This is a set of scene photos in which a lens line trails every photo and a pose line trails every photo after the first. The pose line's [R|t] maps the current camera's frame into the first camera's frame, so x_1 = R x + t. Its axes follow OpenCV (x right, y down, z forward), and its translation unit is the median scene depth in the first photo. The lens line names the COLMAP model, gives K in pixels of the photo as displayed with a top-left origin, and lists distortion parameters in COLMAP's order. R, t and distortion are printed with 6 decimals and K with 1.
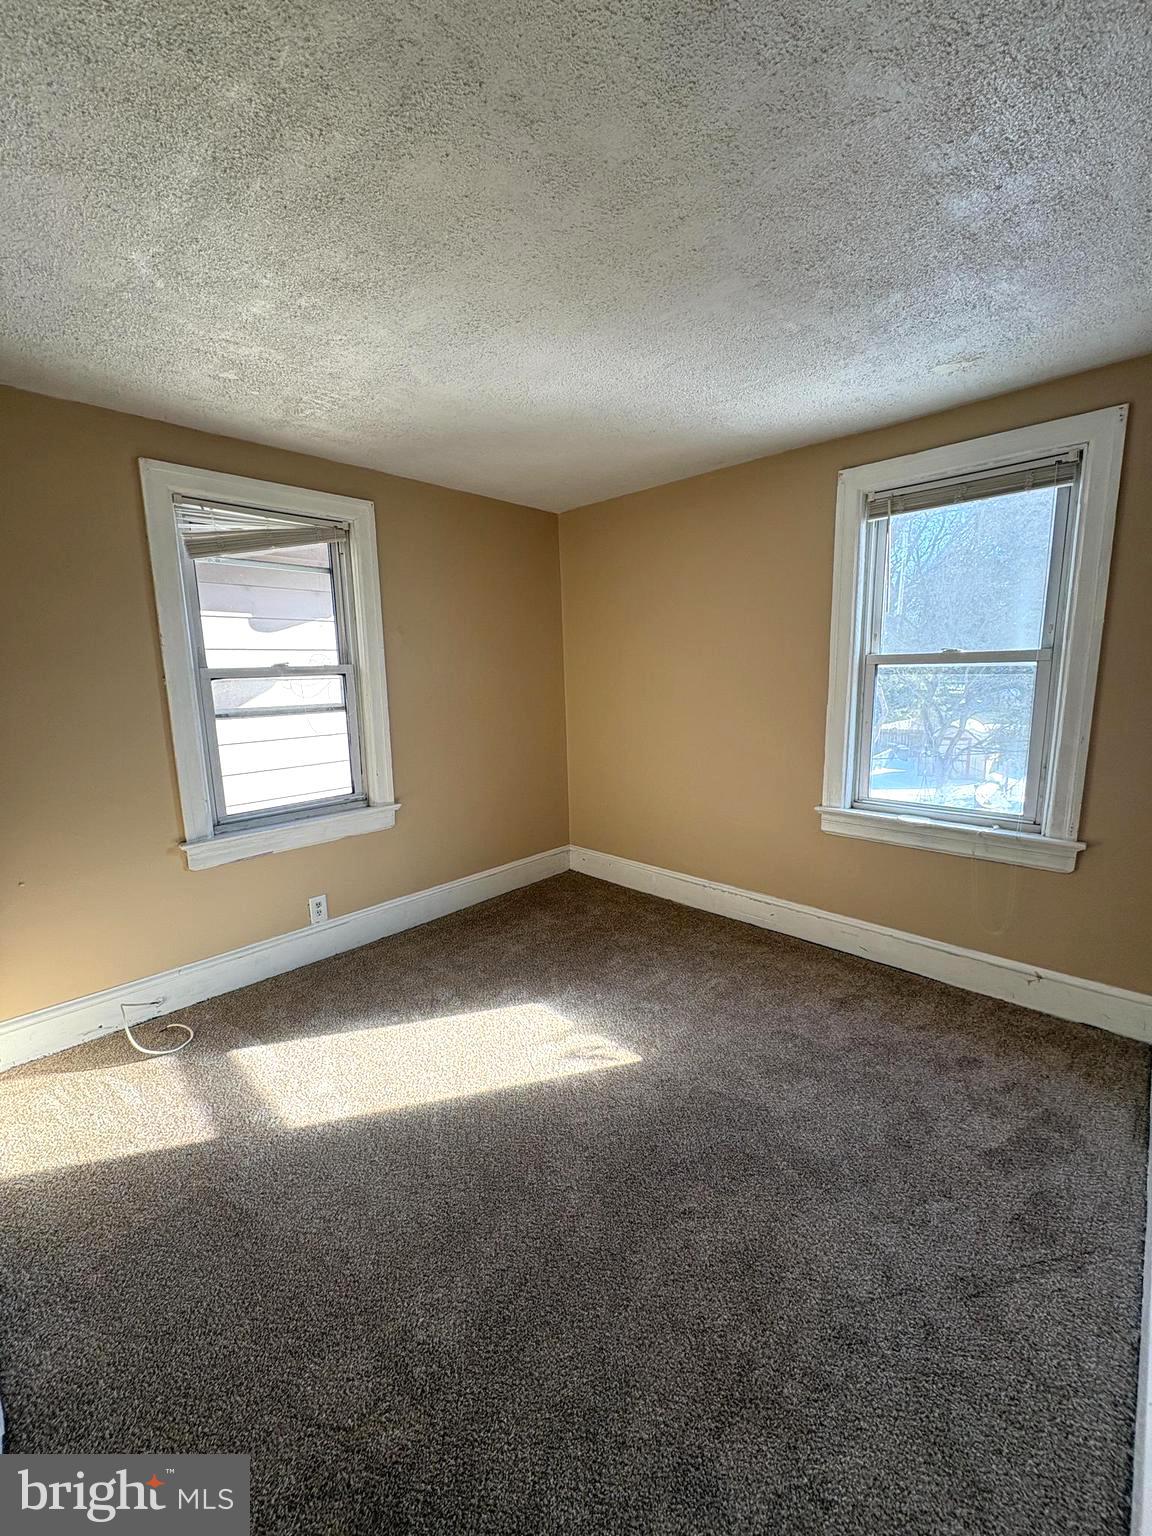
lens RADIAL K [[612.2, 0, 571.5], [0, 612.2, 769.8], [0, 0, 1]] dist [-0.002760, 0.000689]
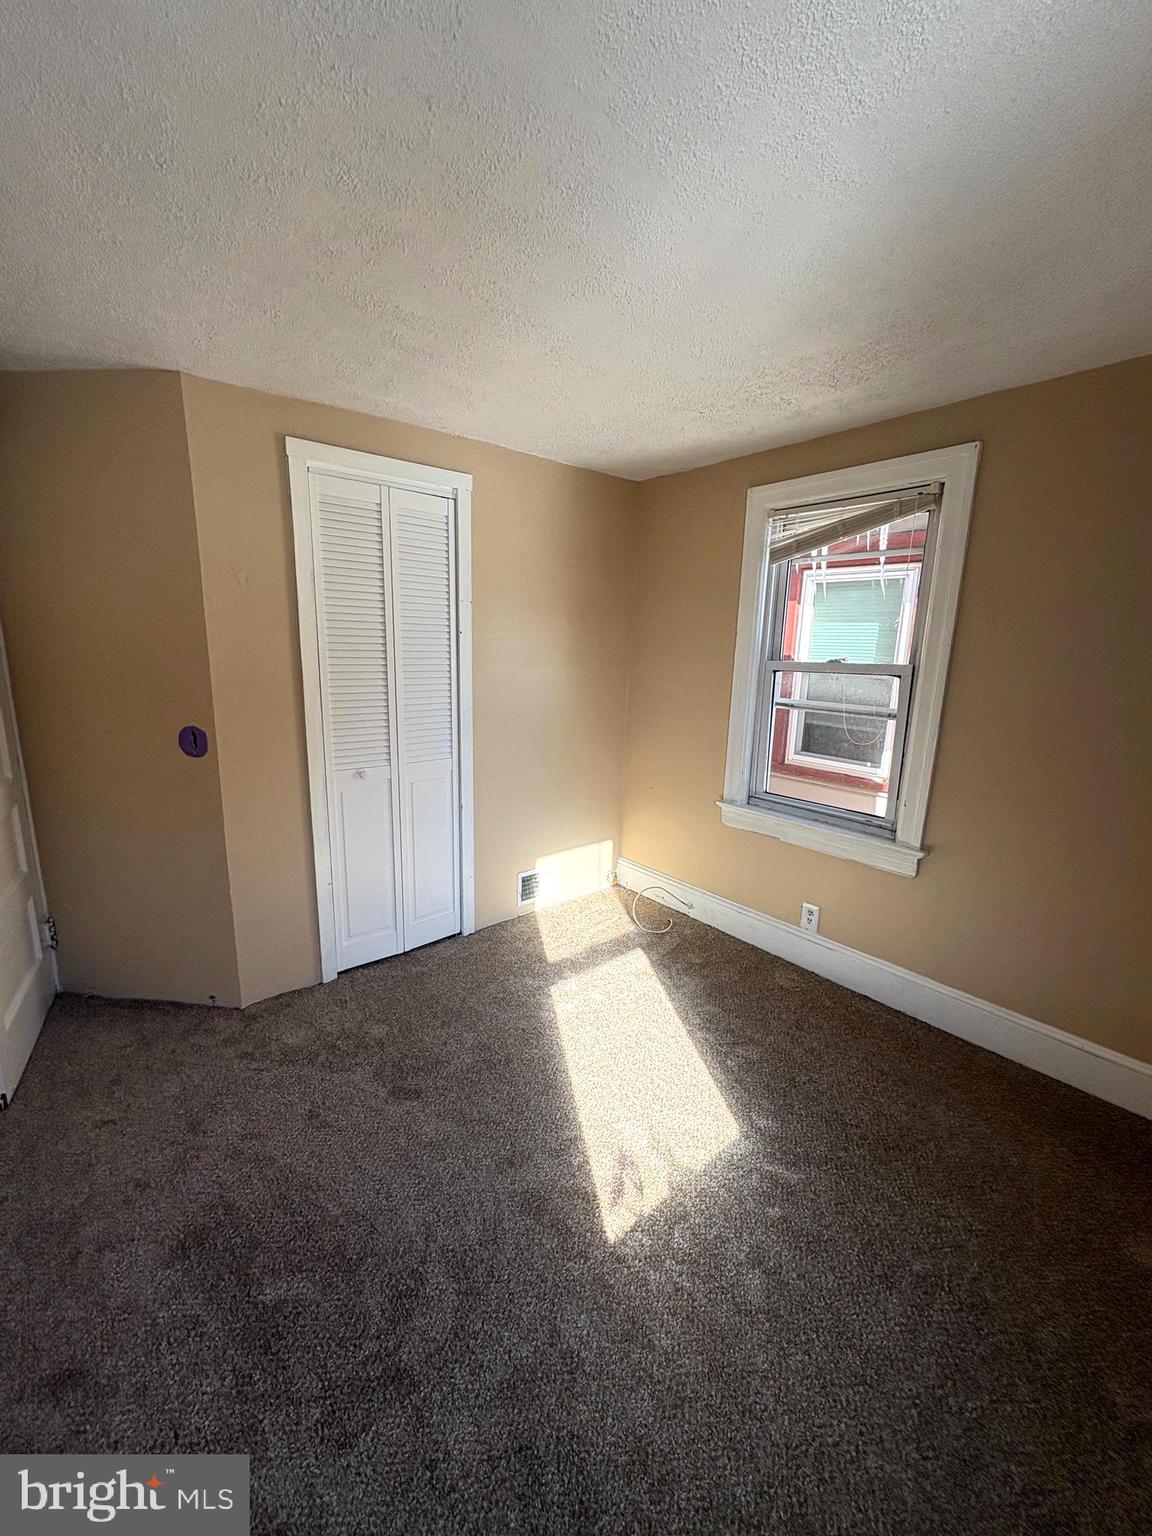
lens RADIAL K [[612.2, 0, 570.3], [0, 612.2, 764.7], [0, 0, 1]] dist [-0.002760, 0.000689]
pose [[-0.105637, 0.219149, -0.969956, 0.543888], [-0.173645, 0.956362, 0.234989, -0.173425], [0.979126, 0.193251, -0.062973, 0.699486]]
